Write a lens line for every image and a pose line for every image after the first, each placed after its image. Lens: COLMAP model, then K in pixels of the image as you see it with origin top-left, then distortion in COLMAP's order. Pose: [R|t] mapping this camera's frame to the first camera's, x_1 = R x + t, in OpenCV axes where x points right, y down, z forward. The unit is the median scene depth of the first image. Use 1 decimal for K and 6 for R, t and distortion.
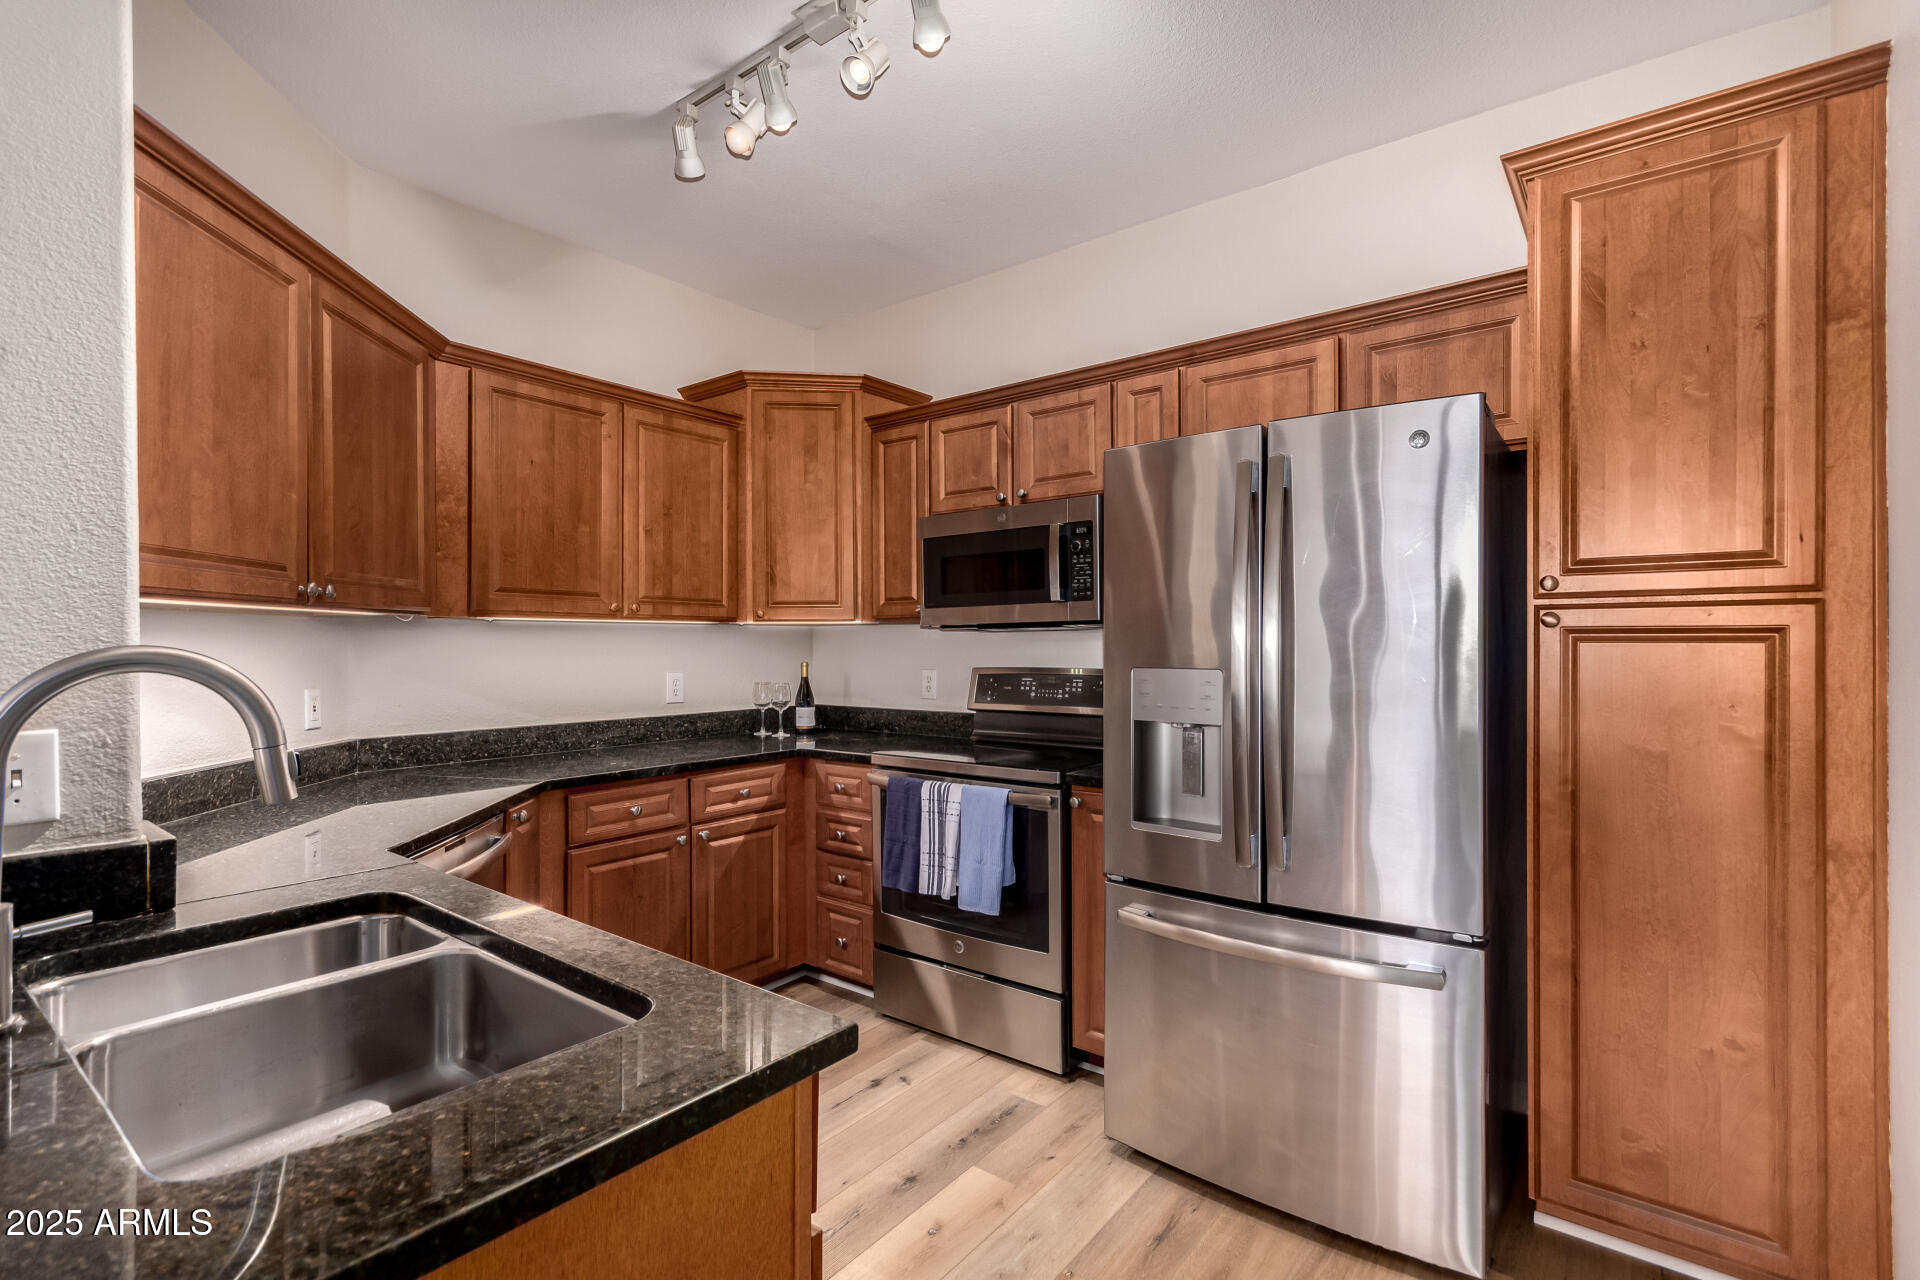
lens RADIAL K [[890.4, 0, 960.0], [0, 890.4, 640.0], [0, 0, 1]] dist [0.000662, 0.000962]
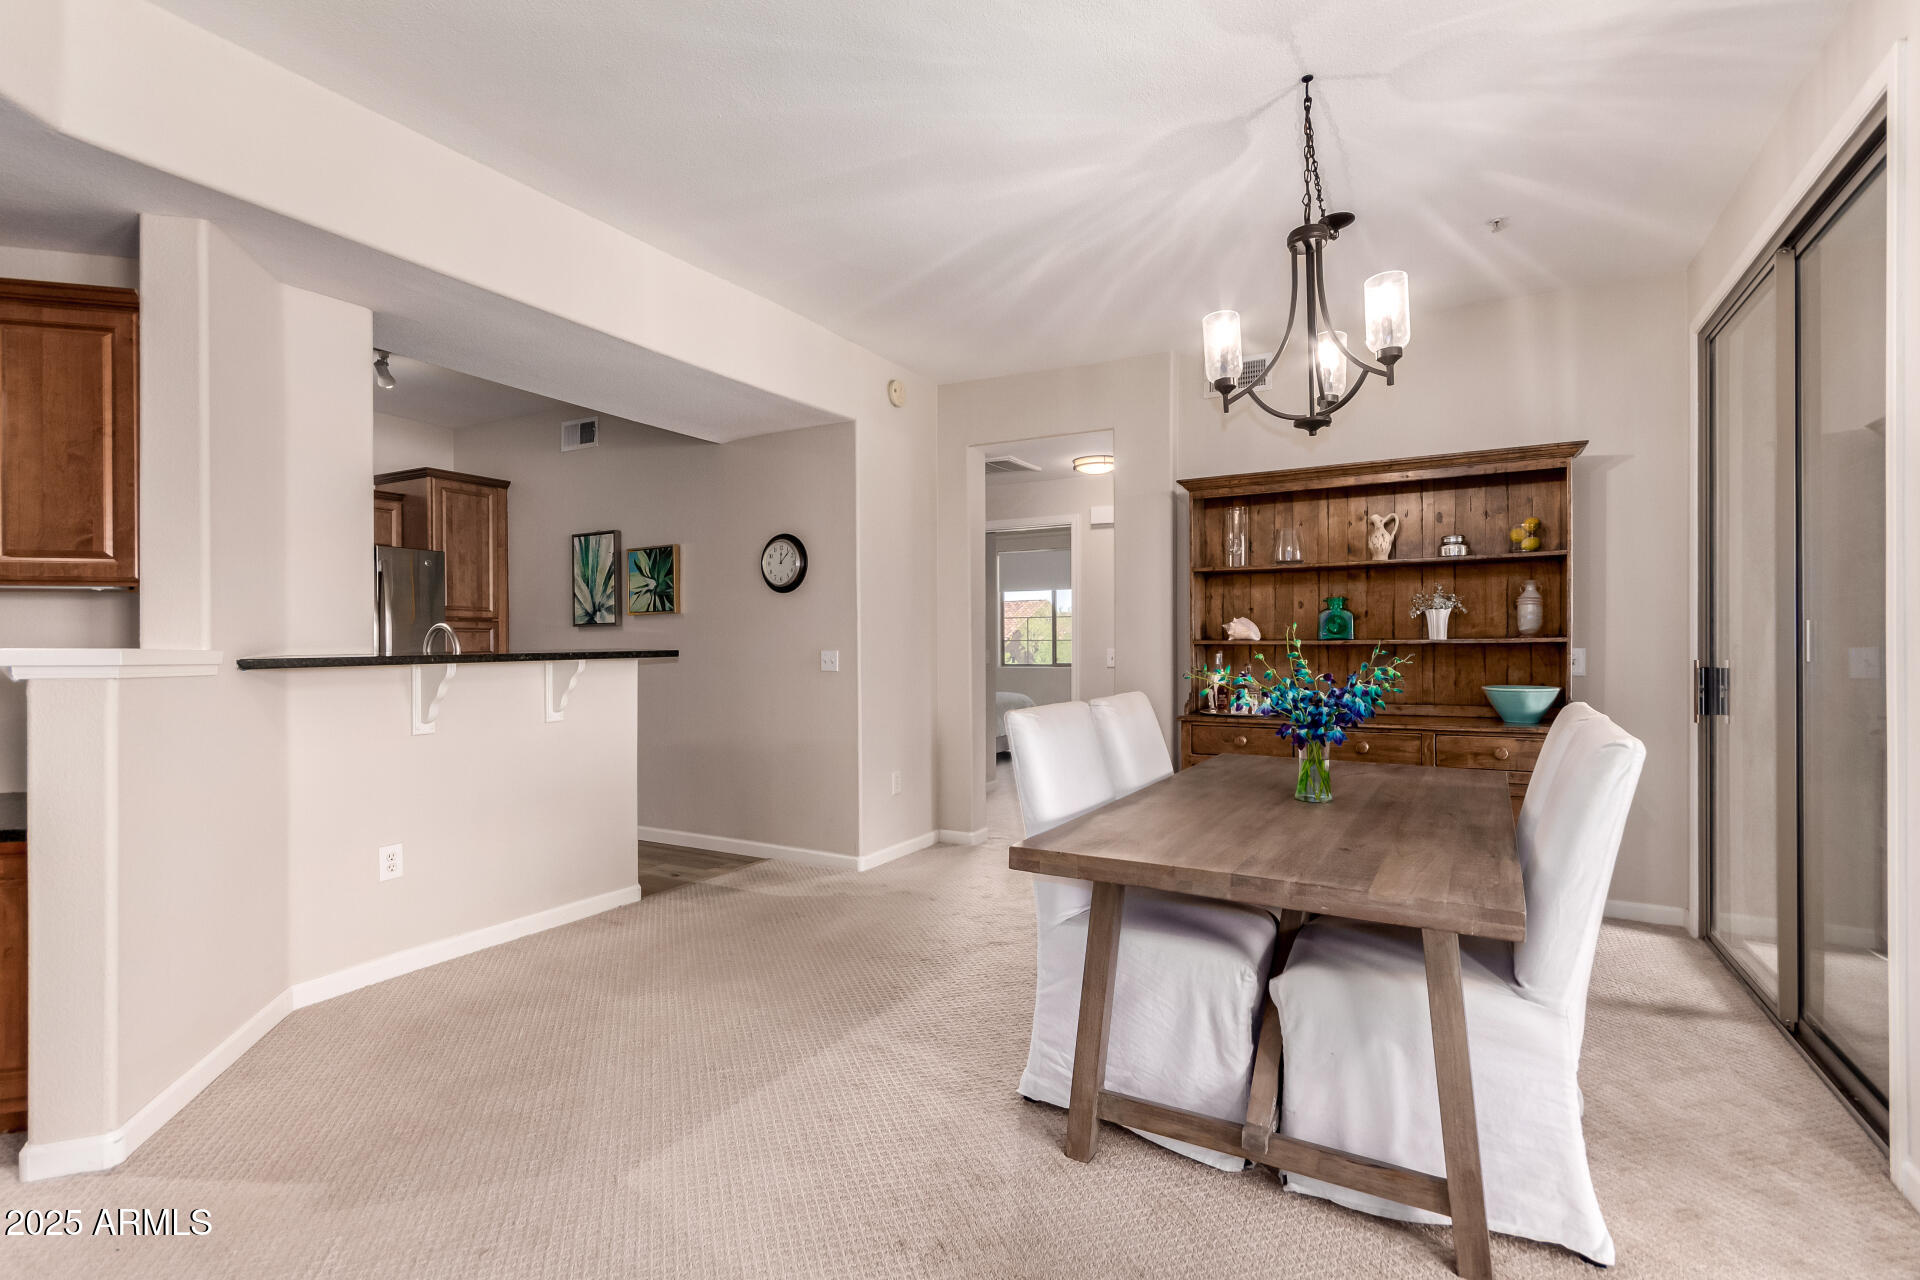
lens RADIAL K [[879.7, 0, 963.6], [0, 879.7, 646.1], [0, 0, 1]] dist [-0.000155, 0.000269]
pose [[-0.149607, 0.001433, 0.988744, -1.785441], [0.003603, 0.999993, -0.000904, 0.041214], [-0.988739, 0.003427, -0.149611, -0.227263]]
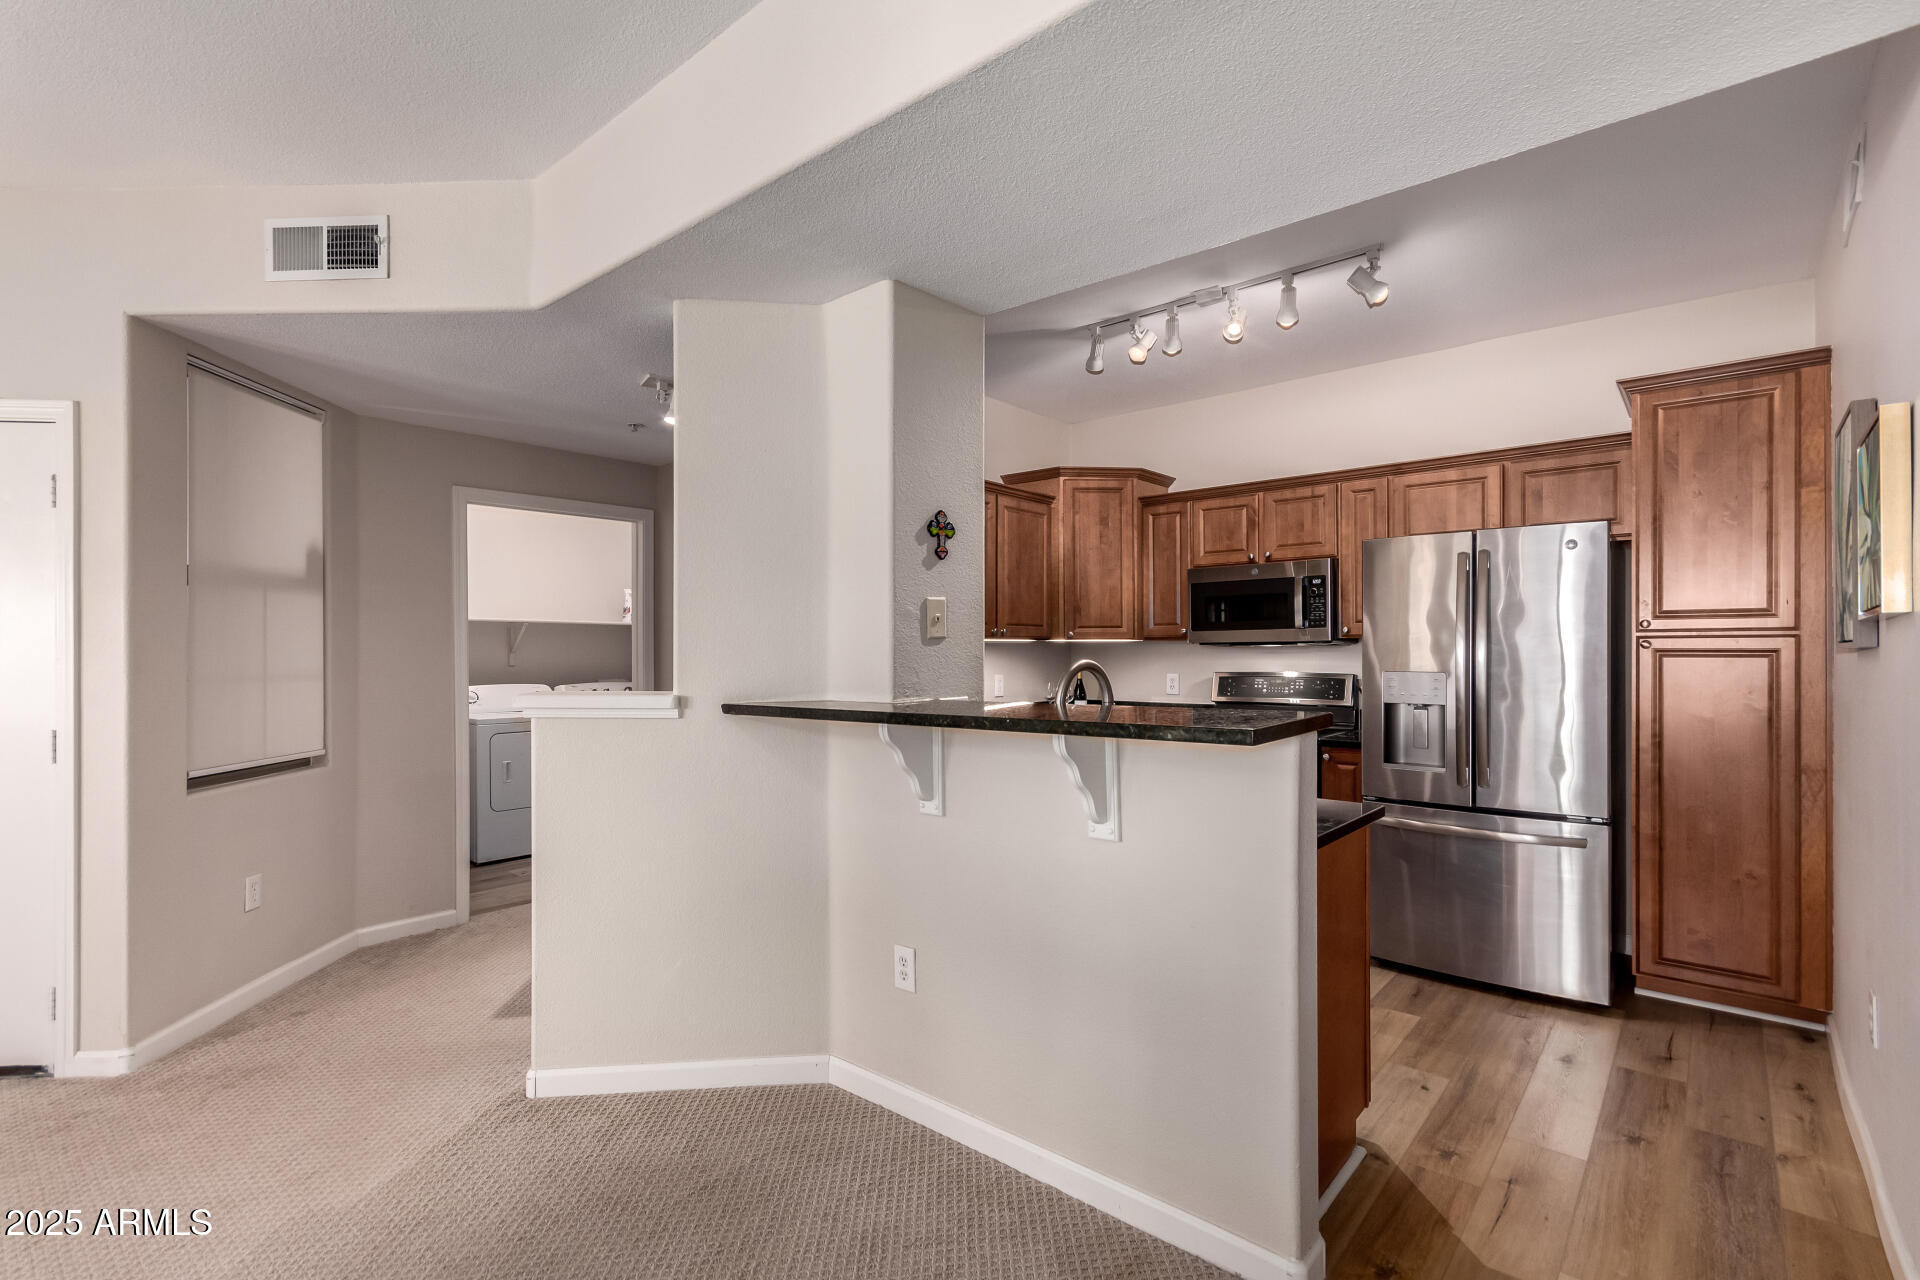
lens RADIAL K [[879.7, 0, 963.6], [0, 879.7, 646.1], [0, 0, 1]] dist [-0.000155, 0.000269]
pose [[0.999028, 0.001028, -0.044060, -0.429051], [-0.001080, 0.999999, -0.001145, -0.011021], [0.044059, 0.001191, 0.999028, -0.562954]]
